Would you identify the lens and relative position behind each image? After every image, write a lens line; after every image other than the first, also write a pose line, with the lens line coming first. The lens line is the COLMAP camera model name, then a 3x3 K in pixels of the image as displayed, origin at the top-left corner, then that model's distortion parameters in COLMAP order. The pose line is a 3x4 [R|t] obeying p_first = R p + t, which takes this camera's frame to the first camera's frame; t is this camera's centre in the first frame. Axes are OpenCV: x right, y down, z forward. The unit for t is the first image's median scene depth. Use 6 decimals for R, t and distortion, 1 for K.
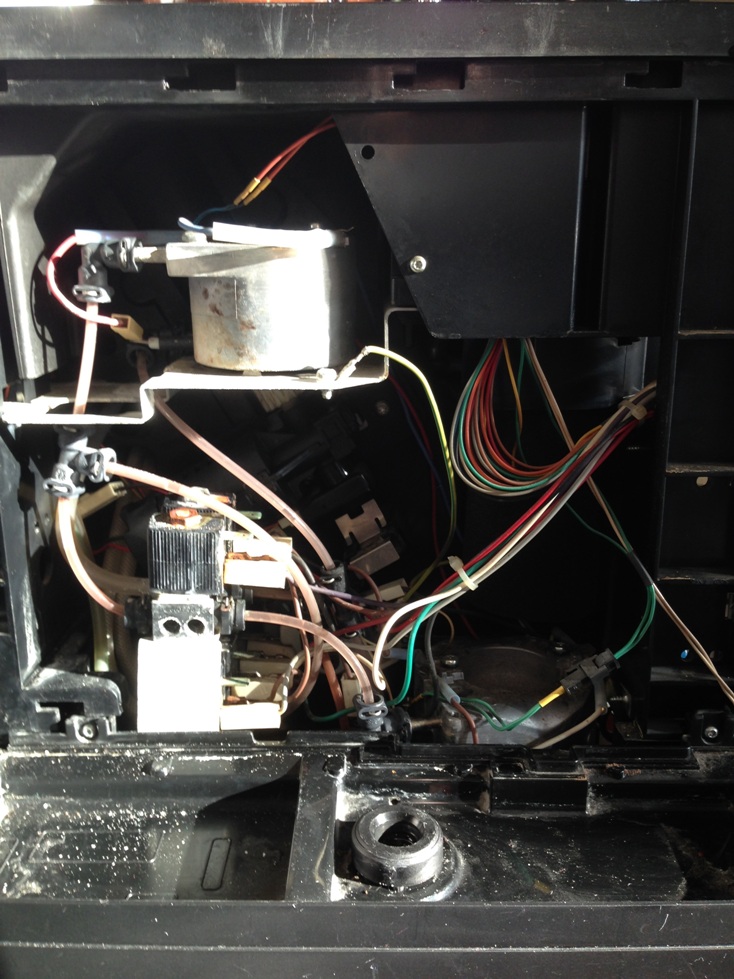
lens RADIAL K [[948.3, 0, 370.2], [0, 948.3, 487.4], [0, 0, 1]] dist [0.047892, 0.000000]
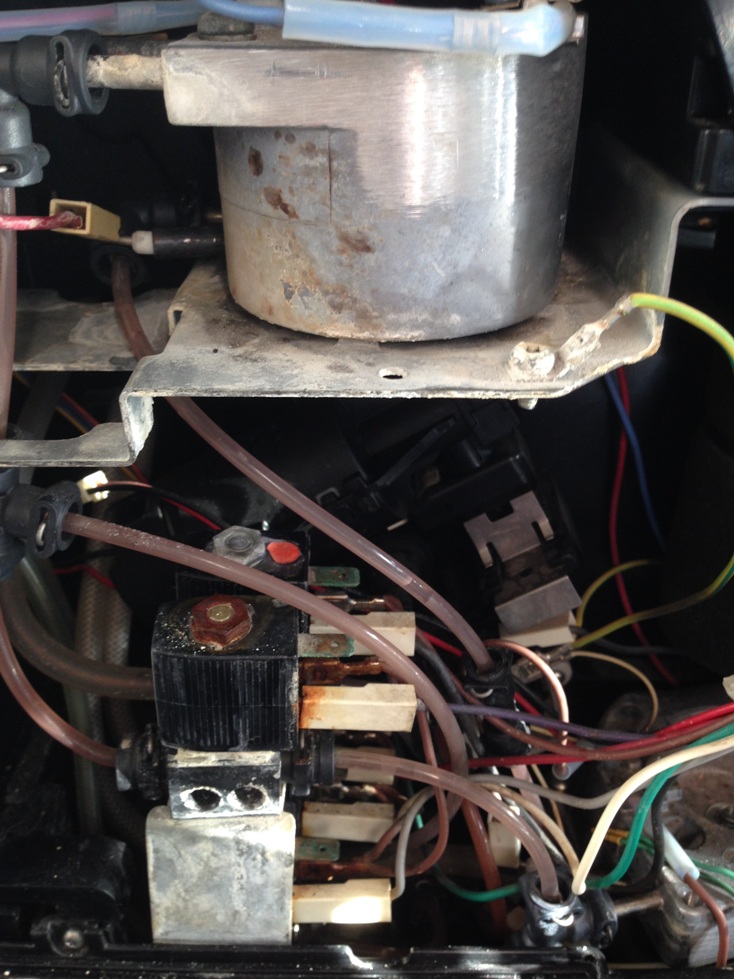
lens RADIAL K [[948.3, 0, 364.7], [0, 948.3, 490.8], [0, 0, 1]] dist [0.047892, 0.000000]
pose [[0.999954, 0.005252, -0.008028, -0.112435], [-0.003097, 0.968739, 0.248065, -0.157676], [0.009080, -0.248028, 0.968710, 0.510358]]
